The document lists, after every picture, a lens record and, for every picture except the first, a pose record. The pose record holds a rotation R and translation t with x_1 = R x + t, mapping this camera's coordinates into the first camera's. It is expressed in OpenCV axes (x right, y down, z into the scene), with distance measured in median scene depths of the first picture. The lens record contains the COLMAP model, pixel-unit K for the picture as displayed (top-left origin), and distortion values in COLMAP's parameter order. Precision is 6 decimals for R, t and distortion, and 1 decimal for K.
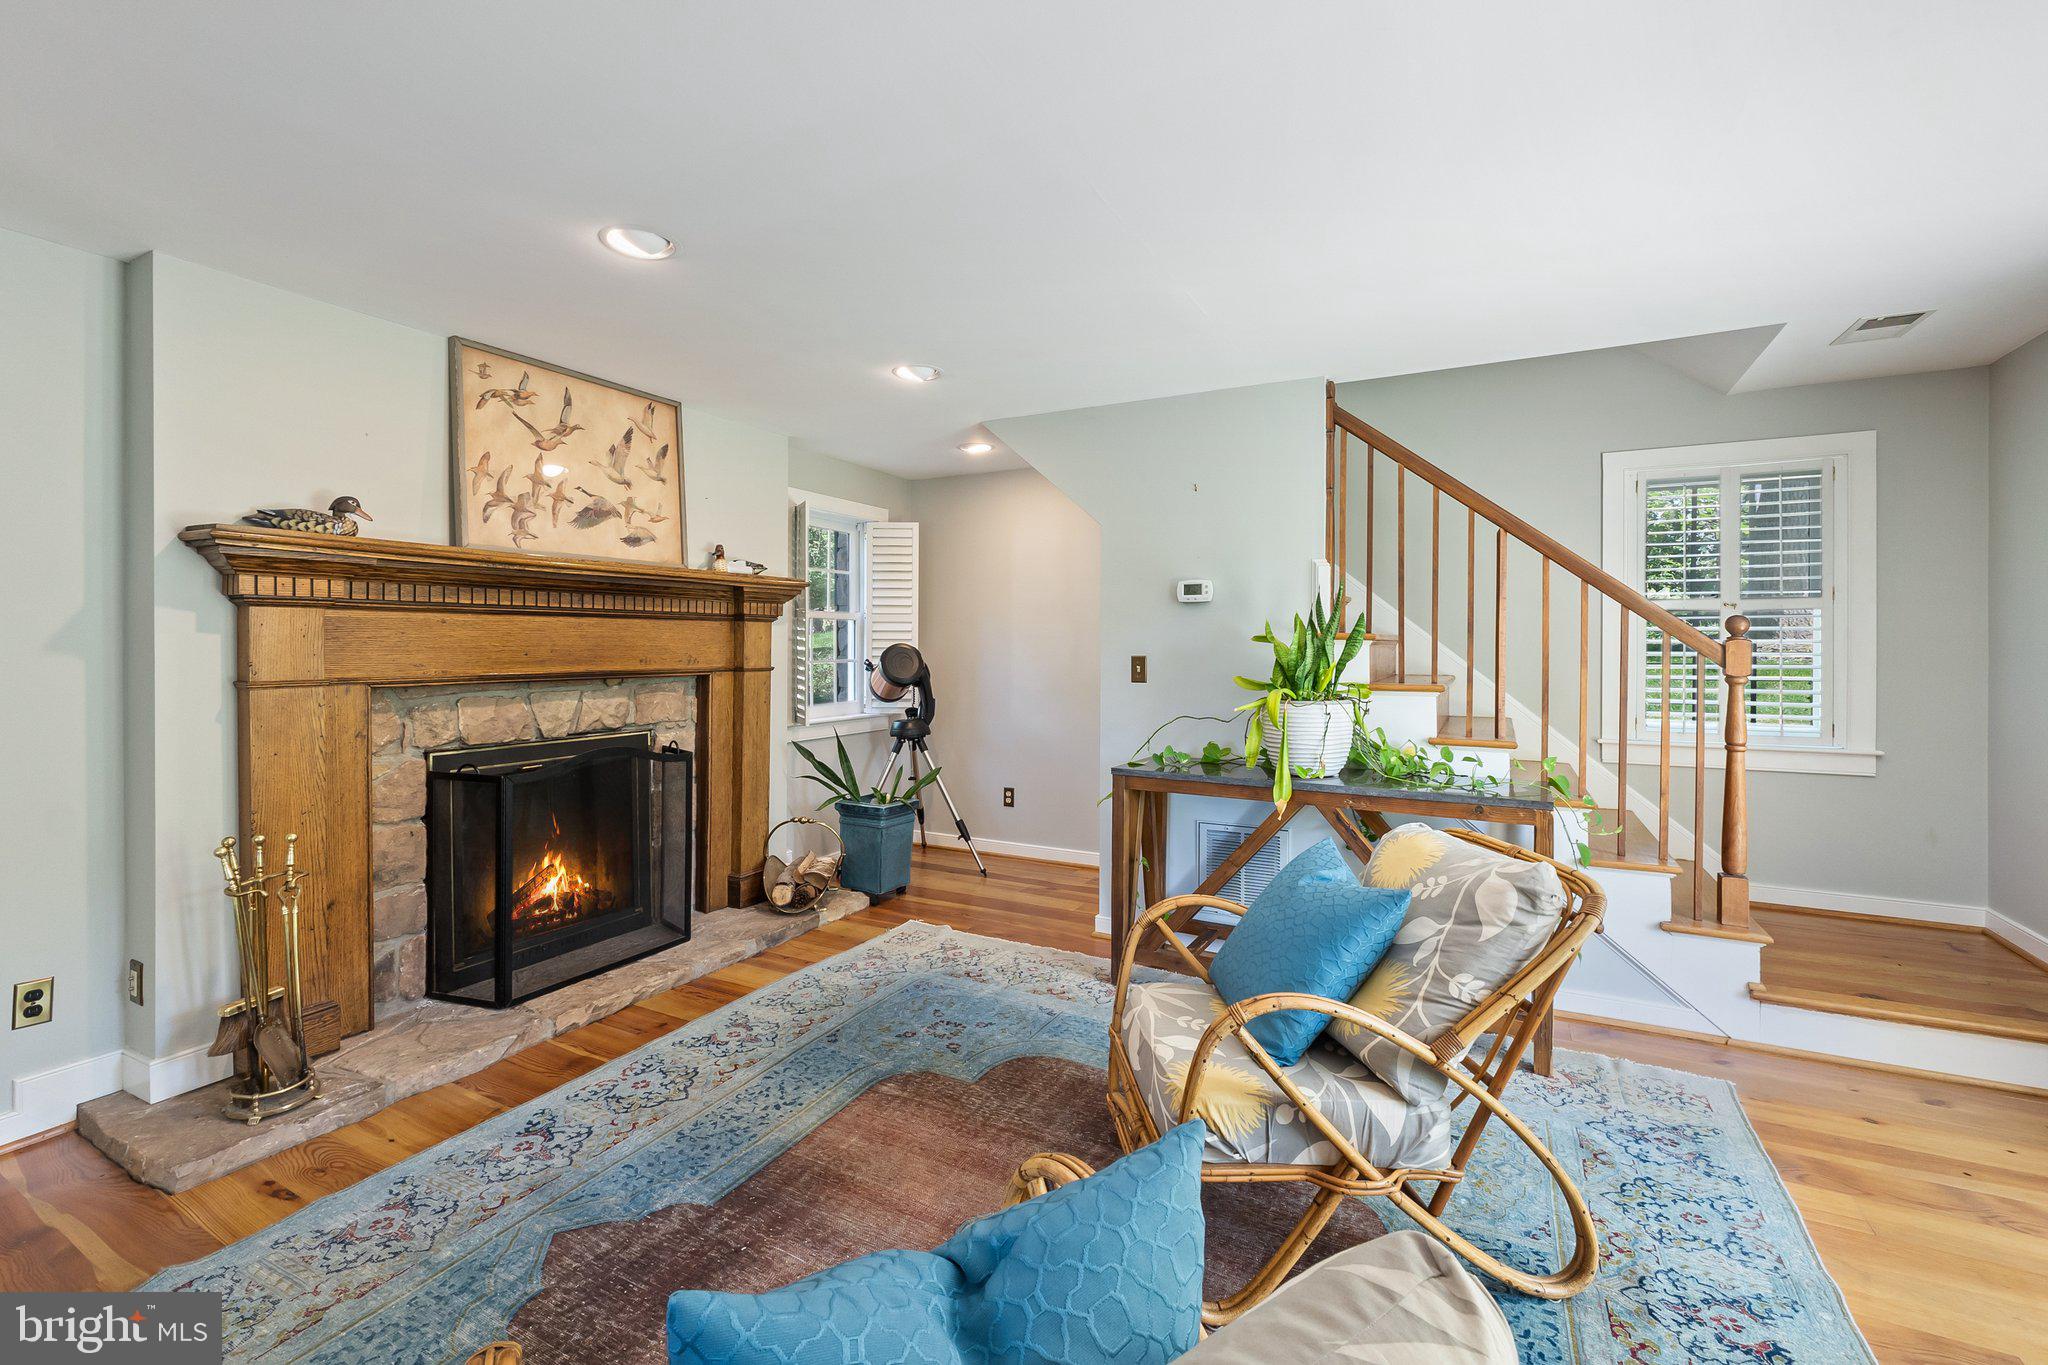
lens RADIAL K [[880.9, 0, 1026.4], [0, 880.9, 662.0], [0, 0, 1]] dist [-0.008222, -0.001094]
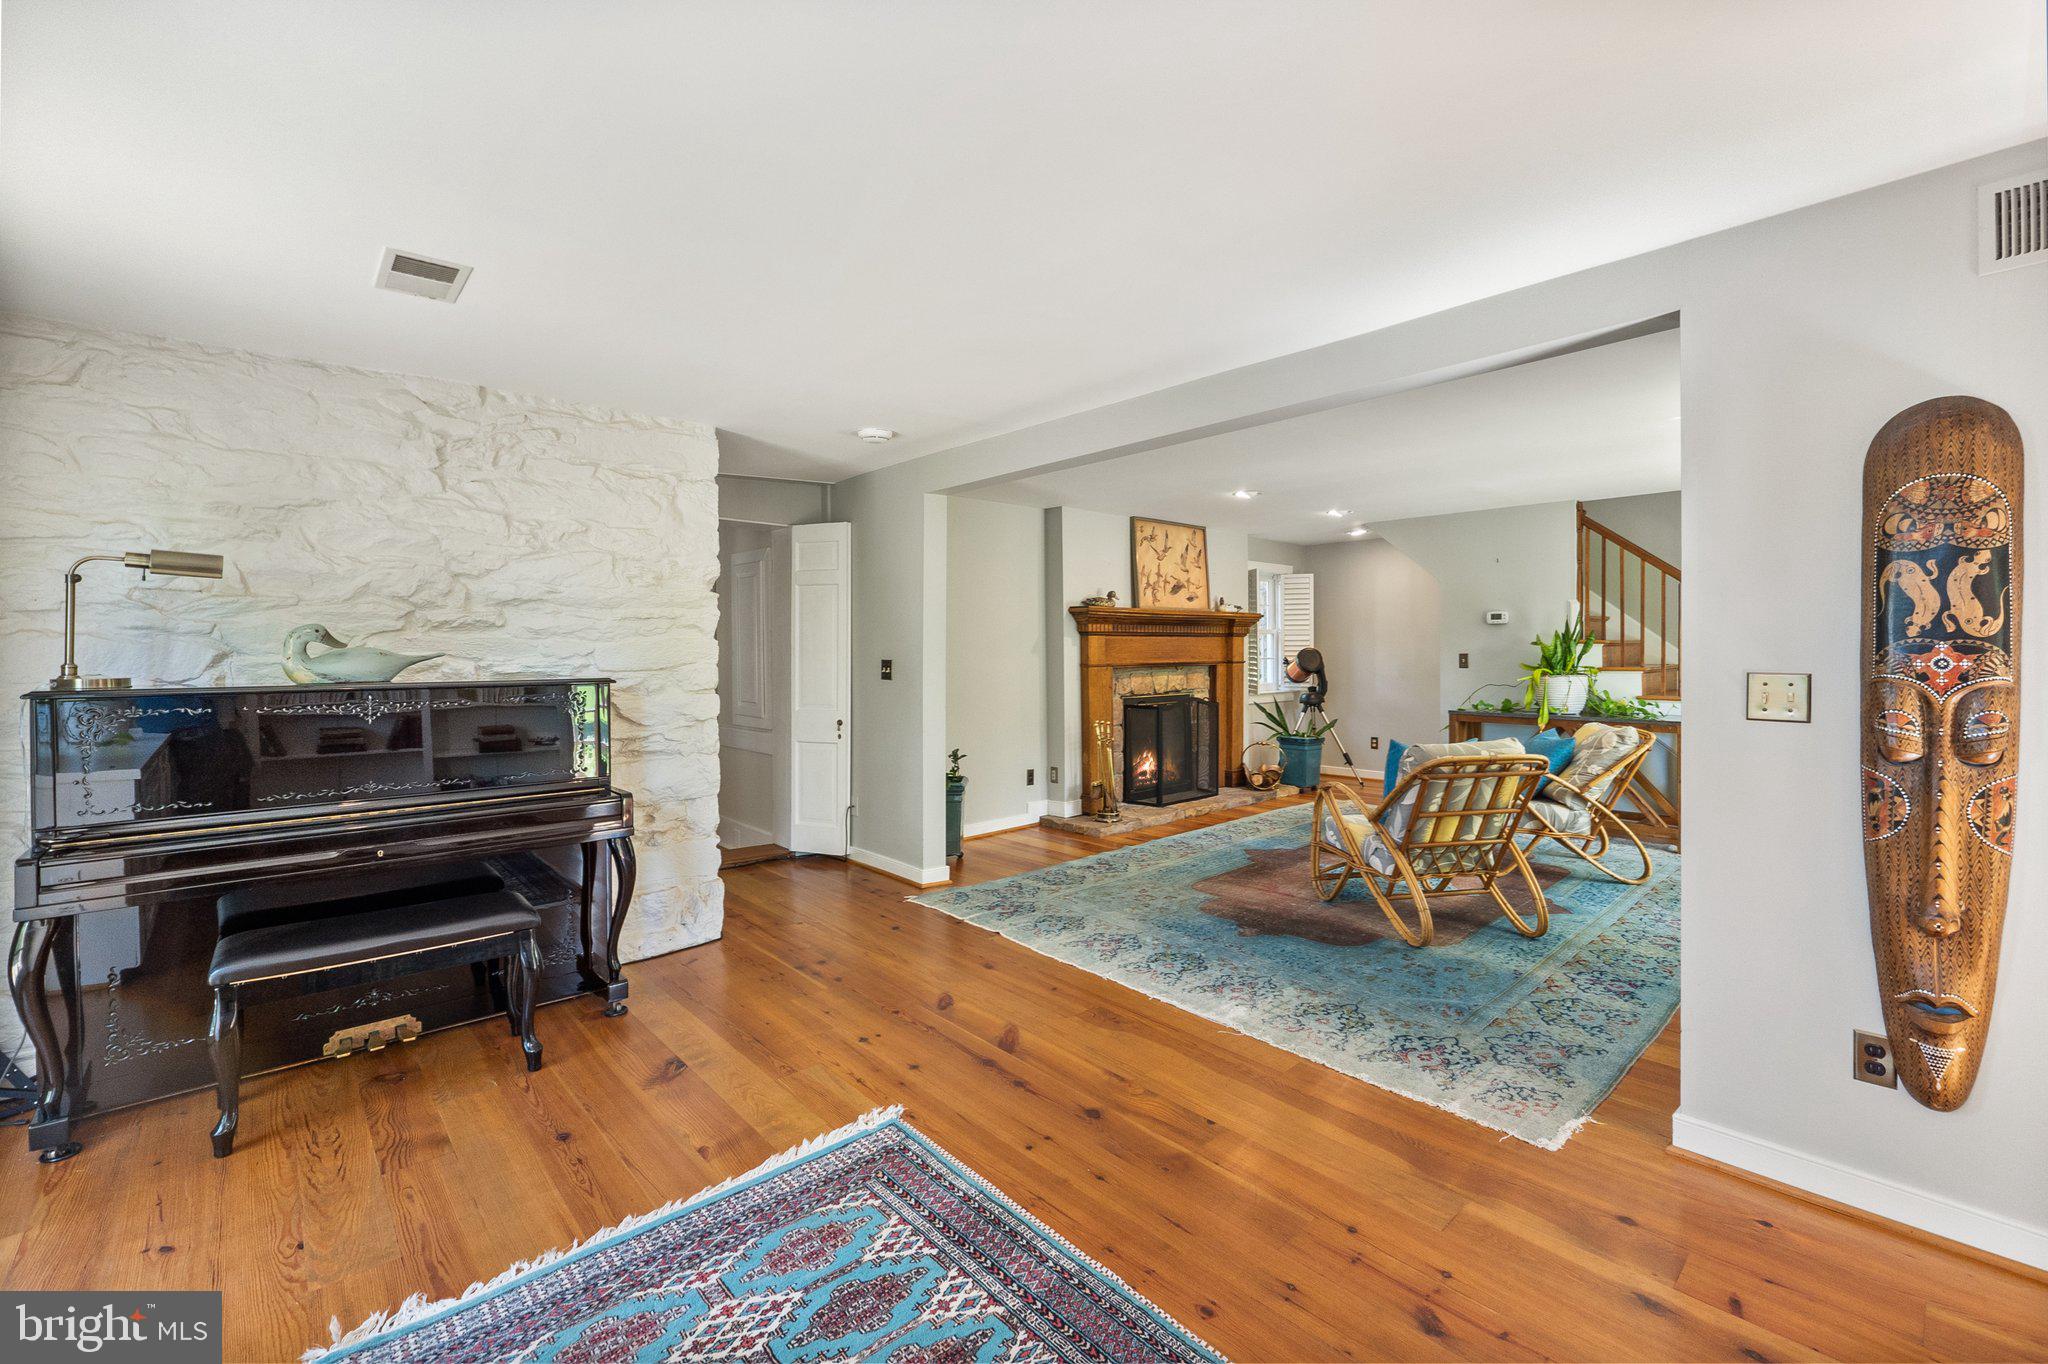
lens RADIAL K [[880.9, 0, 1015.7], [0, 880.9, 652.4], [0, 0, 1]] dist [-0.008222, -0.001094]
pose [[0.940861, -0.007188, -0.338715, -0.136458], [0.001569, 0.999857, -0.016858, 0.021756], [0.338788, 0.015329, 0.940738, -1.090074]]
